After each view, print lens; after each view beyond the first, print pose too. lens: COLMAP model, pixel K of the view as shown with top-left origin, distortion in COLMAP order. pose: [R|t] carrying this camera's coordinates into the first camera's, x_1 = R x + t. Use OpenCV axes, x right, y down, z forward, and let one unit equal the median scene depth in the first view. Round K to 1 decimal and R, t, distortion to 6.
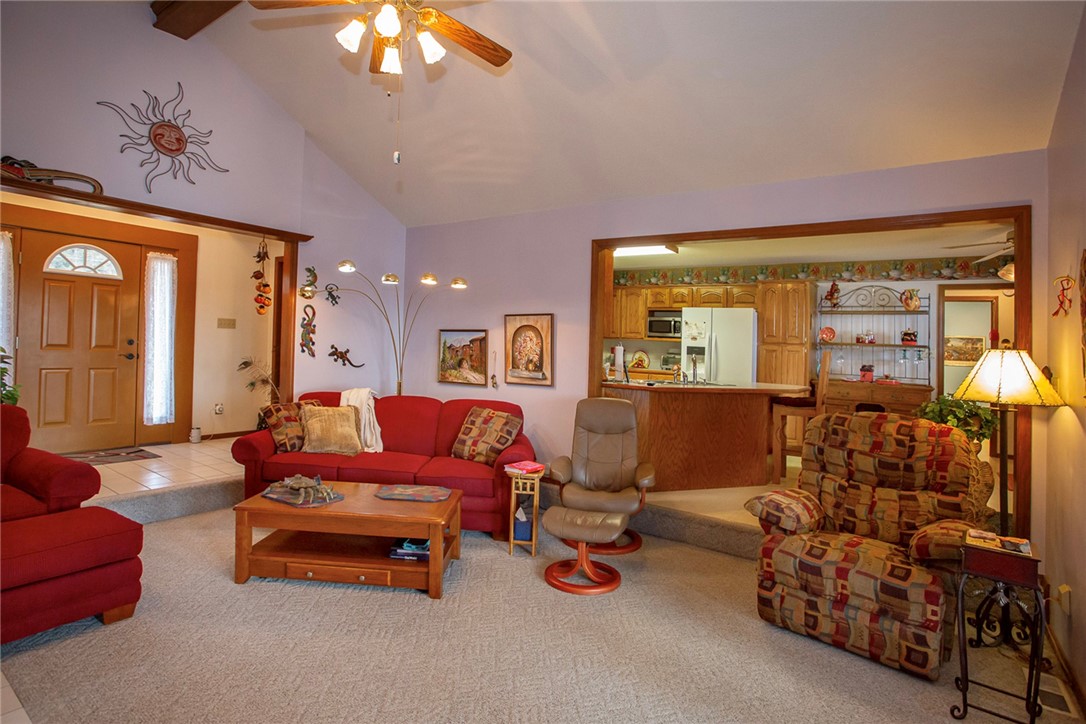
lens RADIAL K [[579.3, 0, 542.6], [0, 579.3, 344.1], [0, 0, 1]] dist [-0.000521, 0.001983]
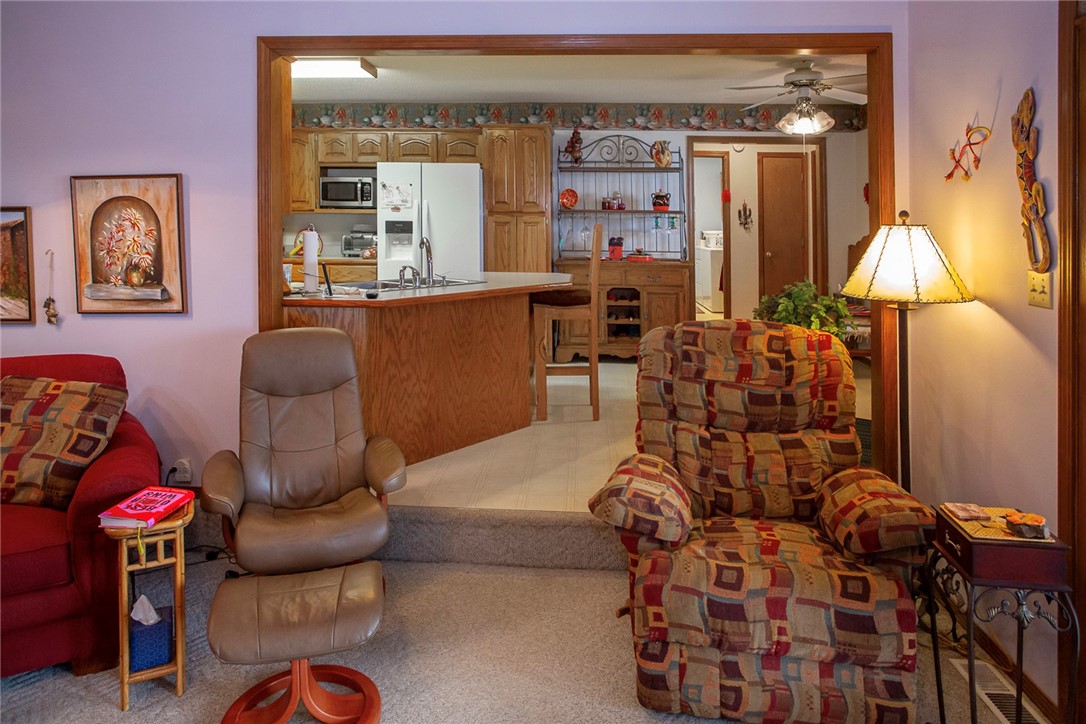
lens RADIAL K [[742.5, 0, 539.4], [0, 742.5, 223.5], [0, 0, 1]] dist [-0.054226, 0.039399]
pose [[0.864175, -0.036157, 0.501892, -0.039478], [0.025748, 0.999286, 0.027655, -0.019614], [-0.502533, -0.010976, 0.864488, 0.293020]]
